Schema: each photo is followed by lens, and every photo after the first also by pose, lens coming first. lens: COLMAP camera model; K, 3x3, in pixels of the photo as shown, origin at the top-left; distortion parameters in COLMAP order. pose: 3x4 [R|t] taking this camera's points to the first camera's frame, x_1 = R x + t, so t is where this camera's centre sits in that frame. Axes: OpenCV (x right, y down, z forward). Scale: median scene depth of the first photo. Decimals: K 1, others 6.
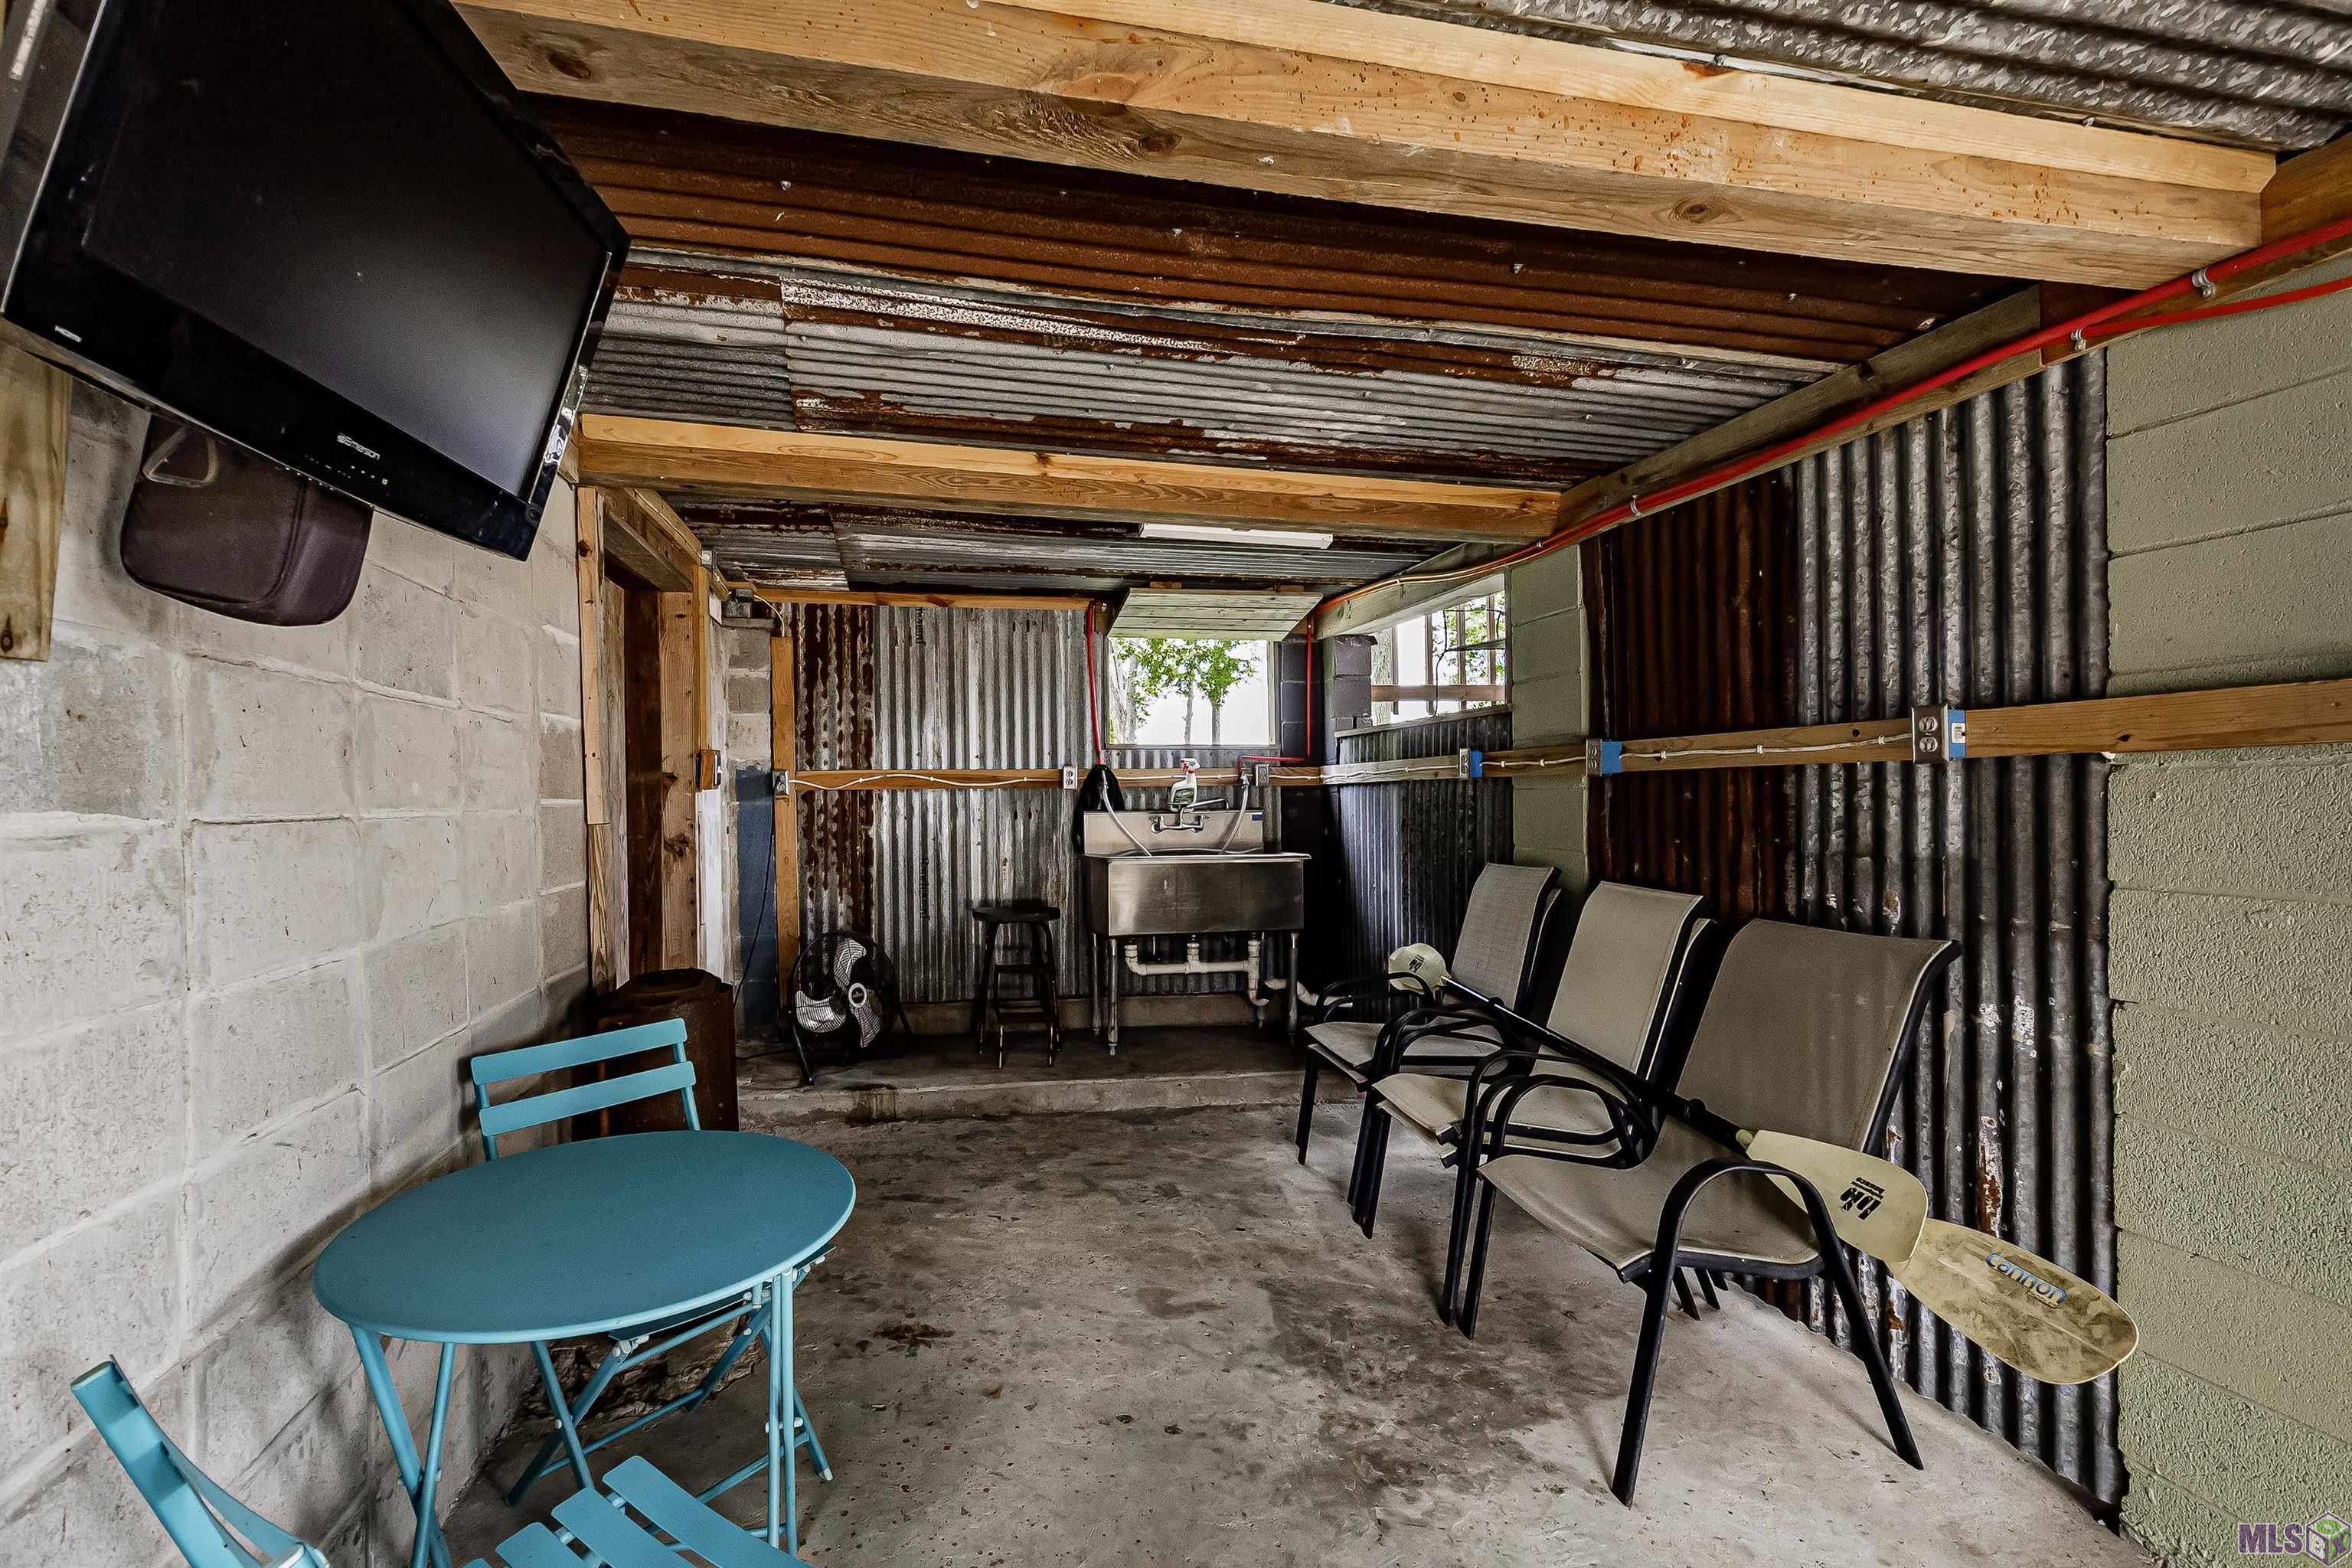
lens RADIAL K [[1028.0, 0, 1047.5], [0, 1028.0, 785.7], [0, 0, 1]] dist [-0.000071, 0.000075]
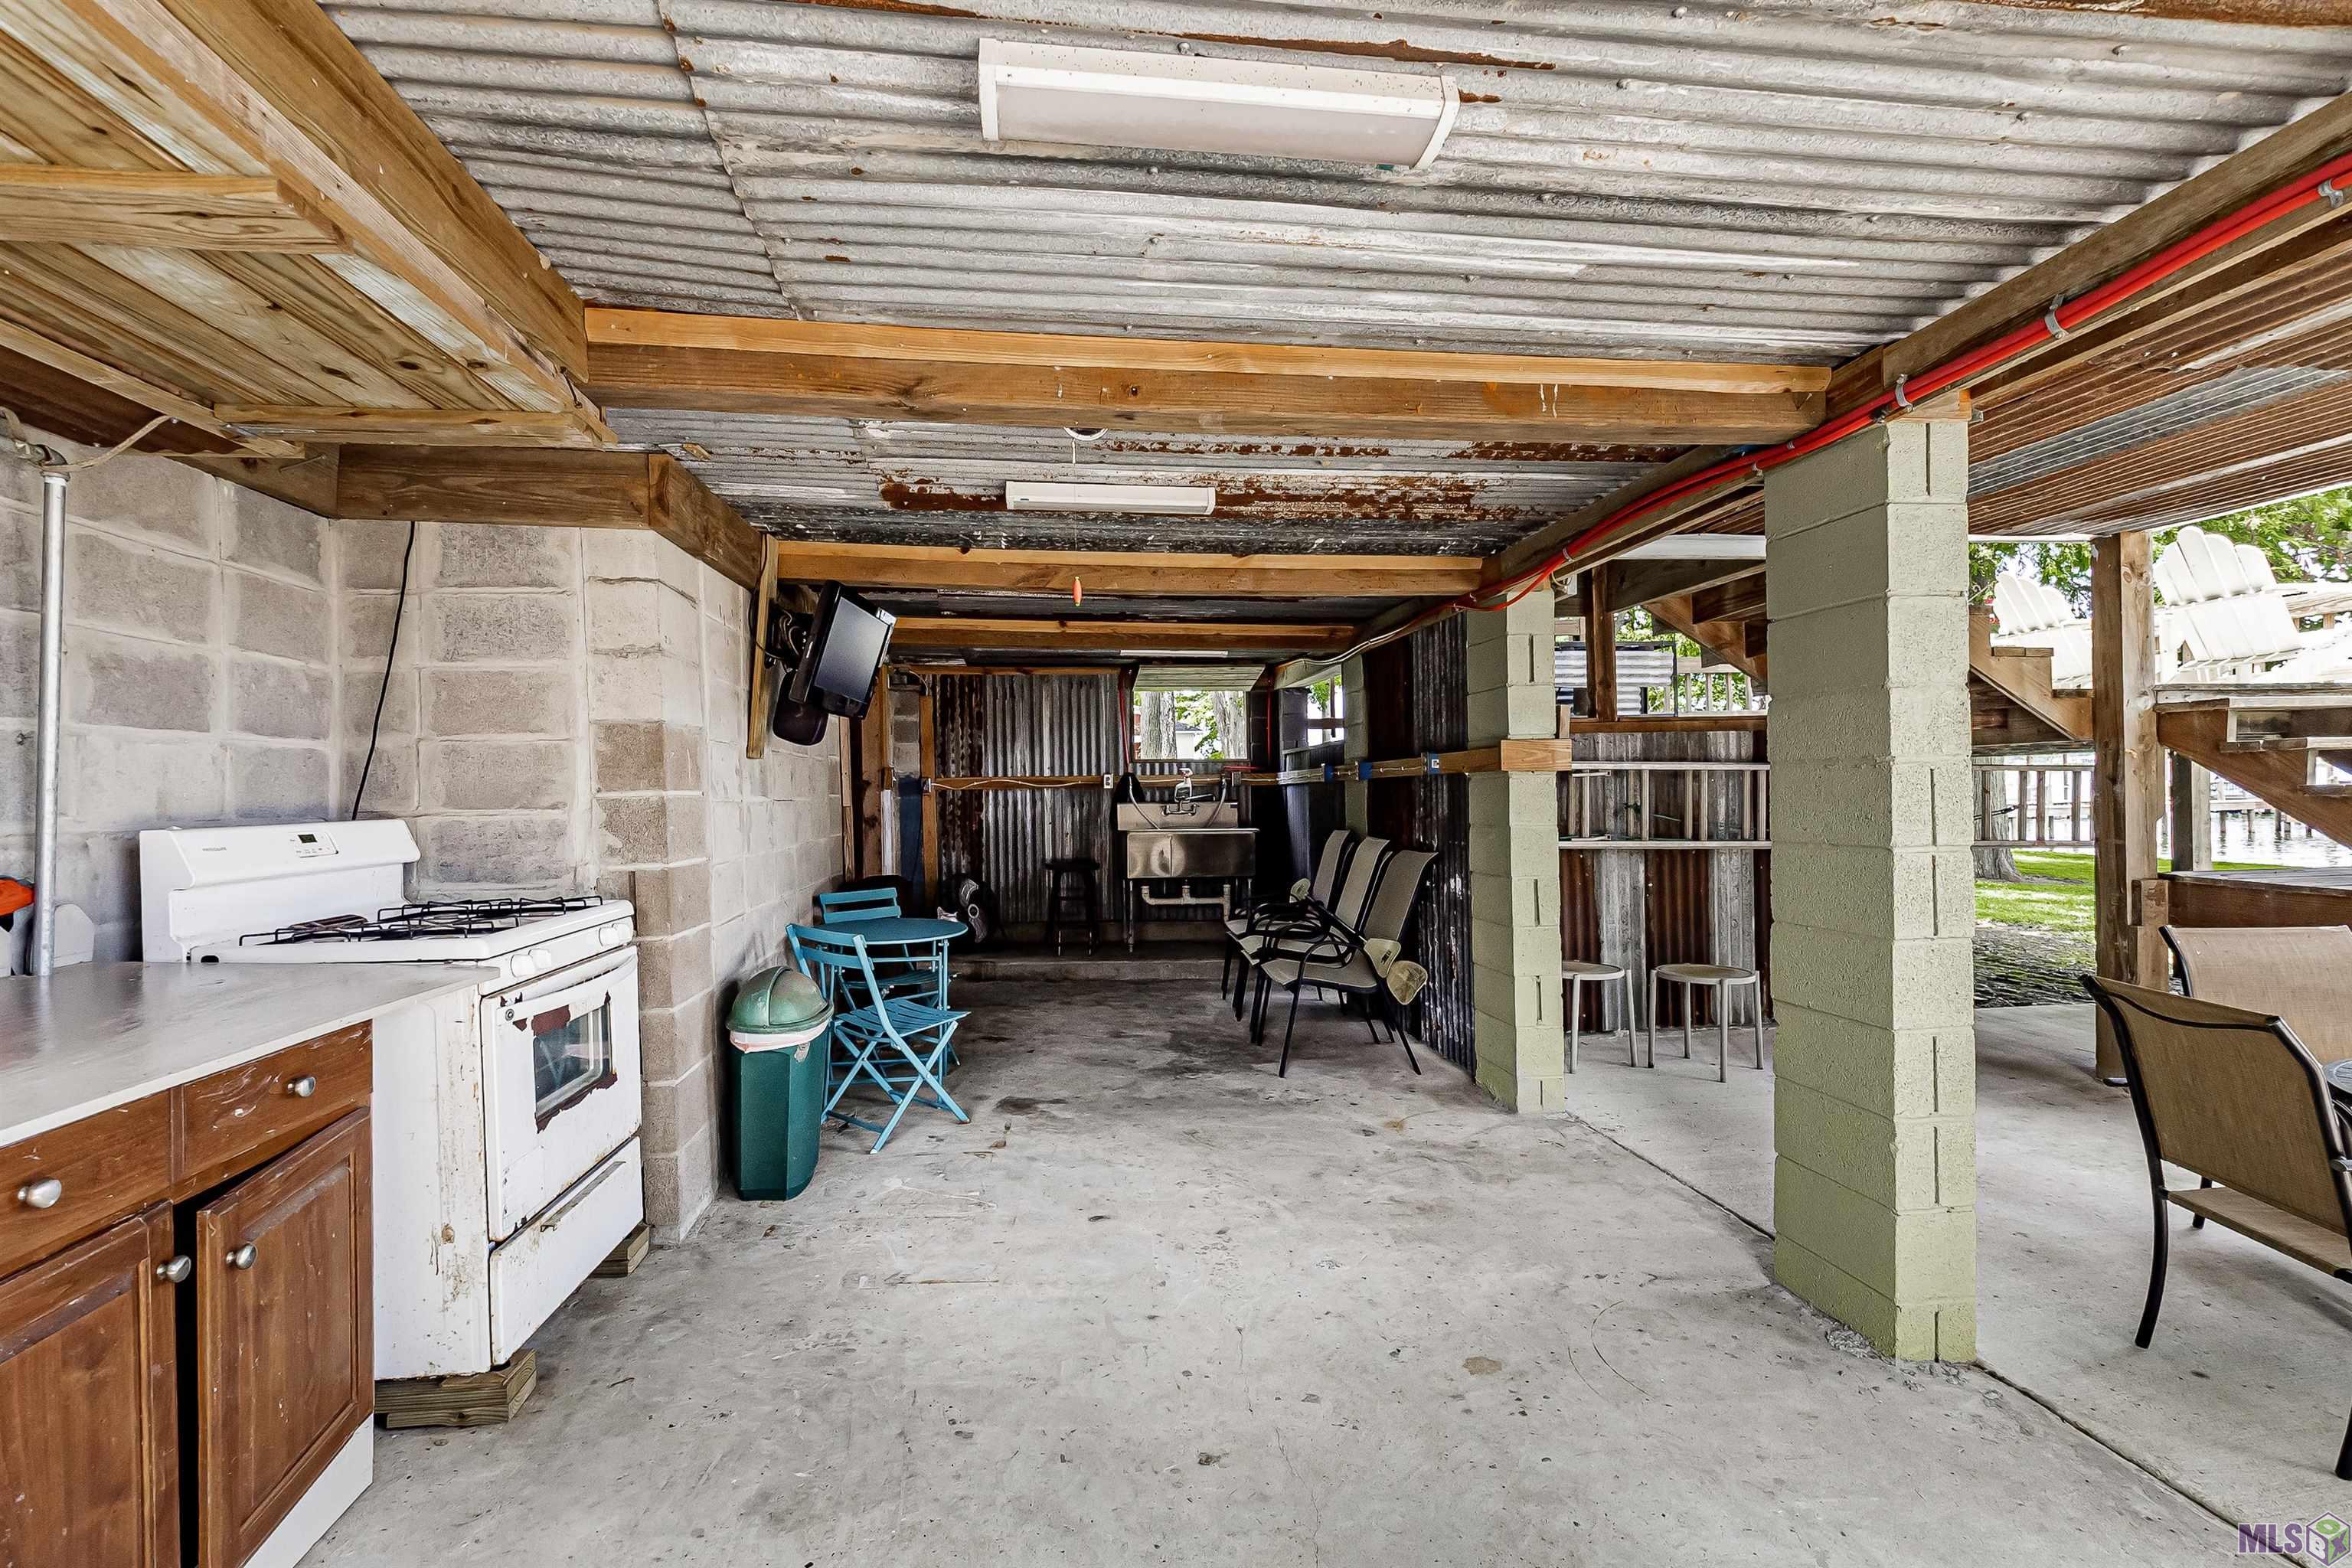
lens RADIAL K [[1037.5, 0, 1176.0], [0, 1037.5, 784.0], [0, 0, 1]] dist [0.000031, 0.000432]
pose [[0.999983, -0.004723, 0.003502, 0.125700], [0.004726, 0.999989, -0.000574, -0.002214], [-0.003499, 0.000591, 0.999994, -0.619759]]
